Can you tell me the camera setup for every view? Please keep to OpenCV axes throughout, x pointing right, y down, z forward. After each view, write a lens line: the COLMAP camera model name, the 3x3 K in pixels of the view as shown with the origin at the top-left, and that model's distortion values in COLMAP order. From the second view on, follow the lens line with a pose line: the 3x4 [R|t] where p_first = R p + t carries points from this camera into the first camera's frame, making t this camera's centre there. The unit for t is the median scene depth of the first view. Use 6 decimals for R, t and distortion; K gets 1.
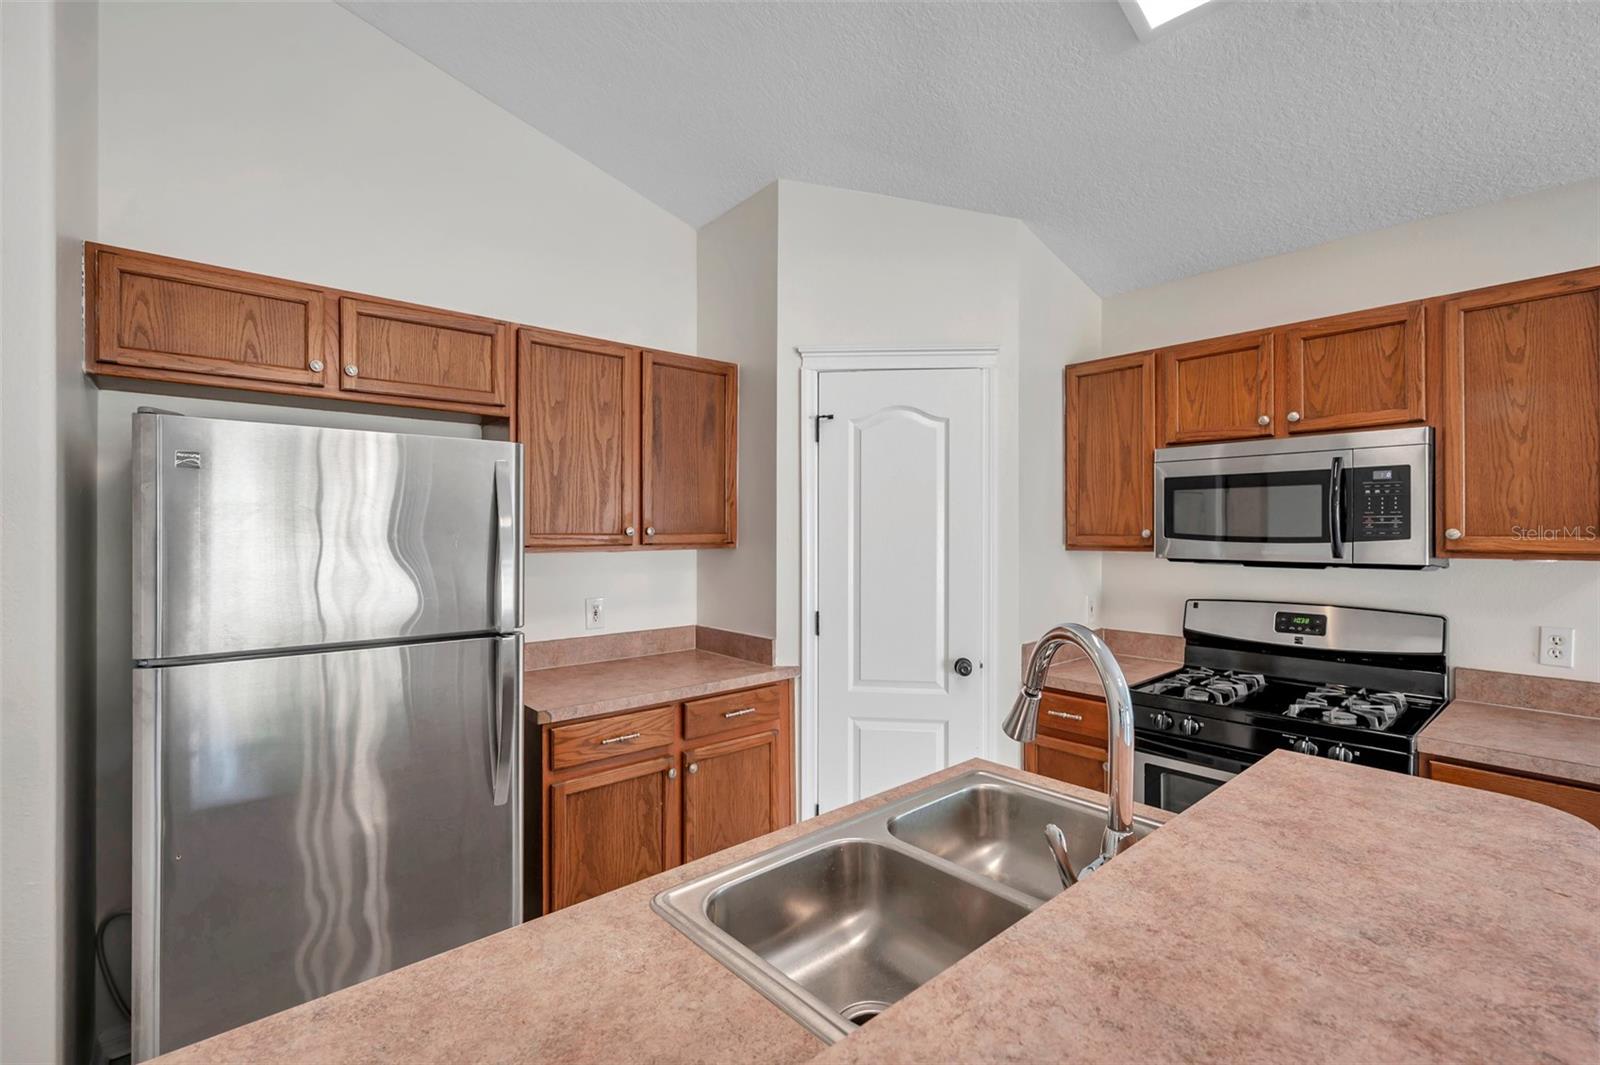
lens RADIAL K [[711.0, 0, 800.9], [0, 711.0, 530.9], [0, 0, 1]] dist [-0.000016, -0.001925]
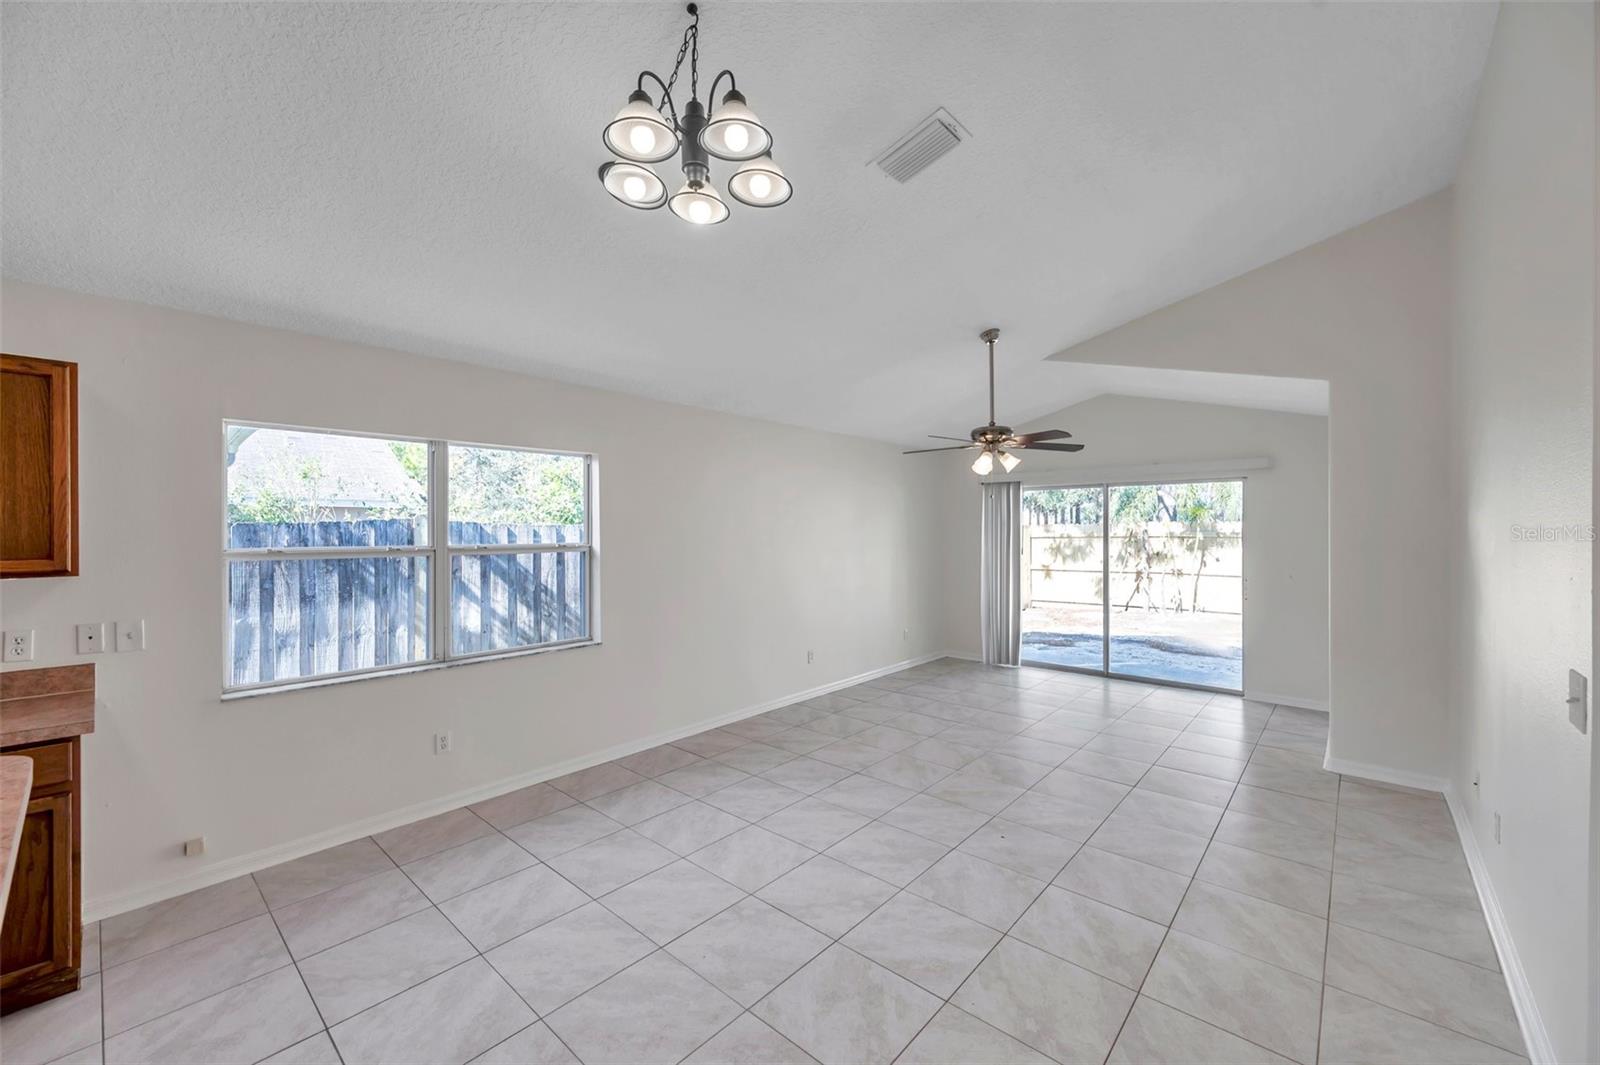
lens RADIAL K [[631.2, 0, 796.9], [0, 631.2, 531.0], [0, 0, 1]] dist [-0.001069, 0.000039]
pose [[-0.121007, 0.000858, 0.992651, -0.177635], [0.003509, 0.999994, -0.000437, -0.029382], [-0.992645, 0.003431, -0.121010, -0.197968]]
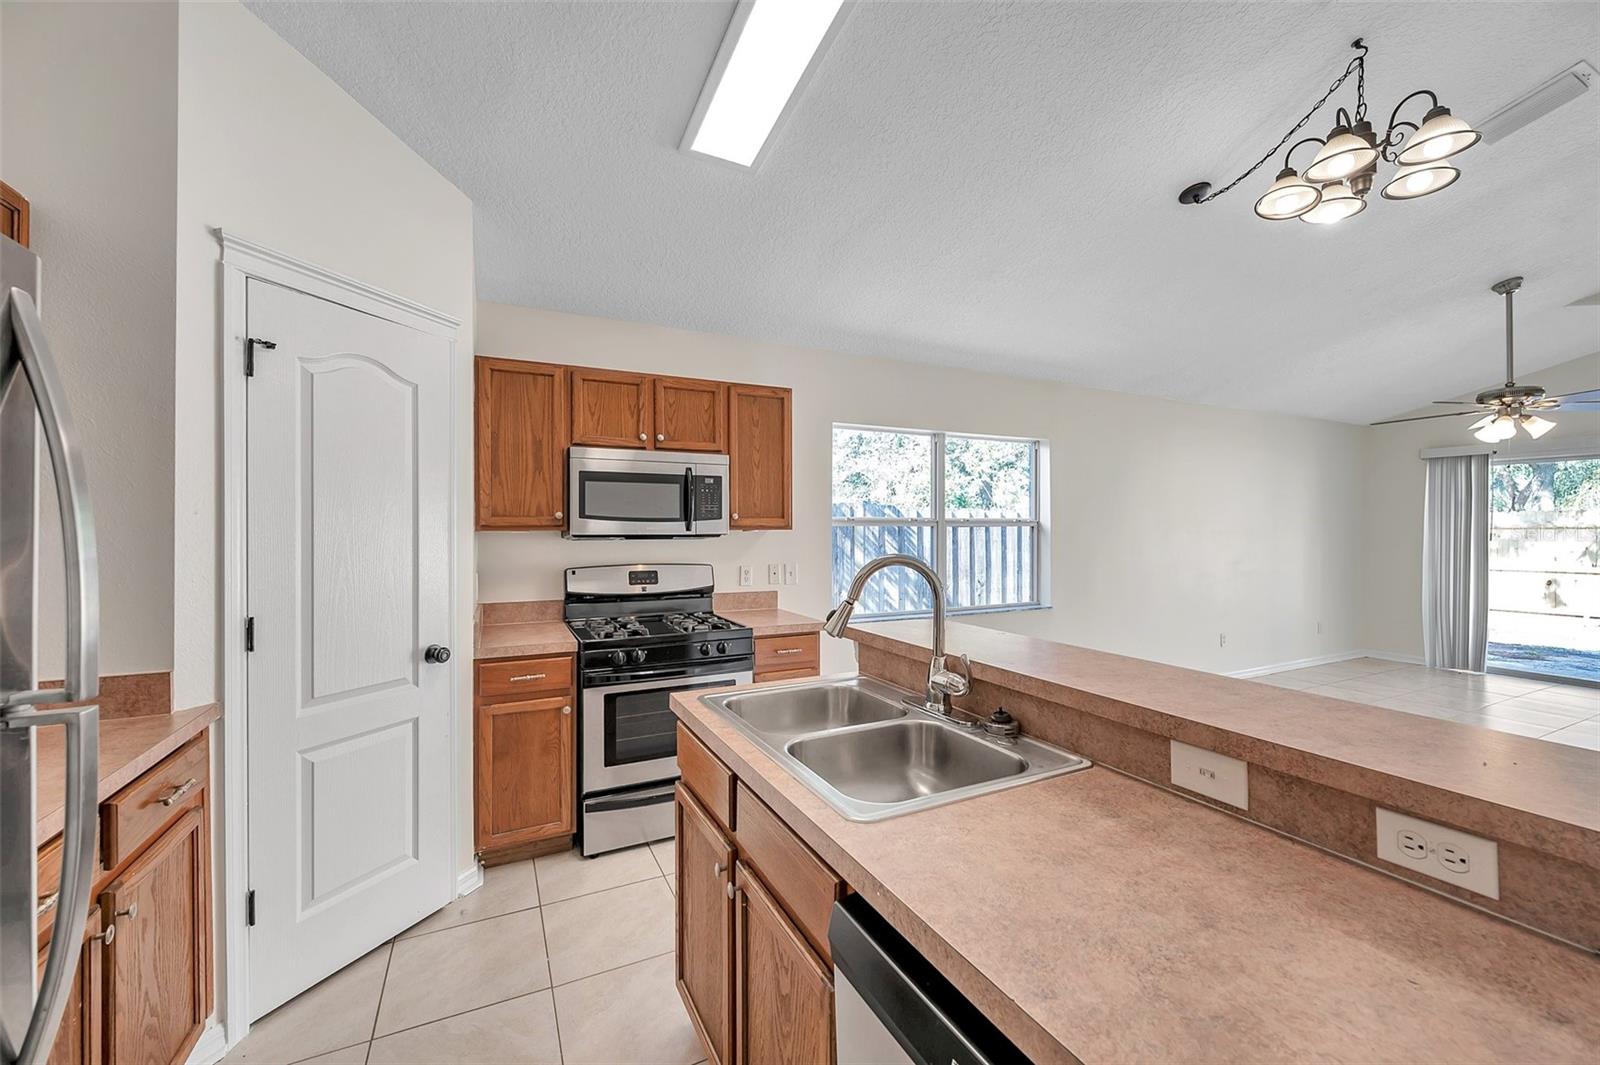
lens RADIAL K [[631.2, 0, 800.7], [0, 631.2, 529.9], [0, 0, 1]] dist [-0.001069, 0.000039]
pose [[0.263868, -0.002994, 0.964554, -0.472002], [0.000669, 0.999996, 0.002921, 0.027554], [-0.964559, -0.000125, 0.263869, 0.336429]]
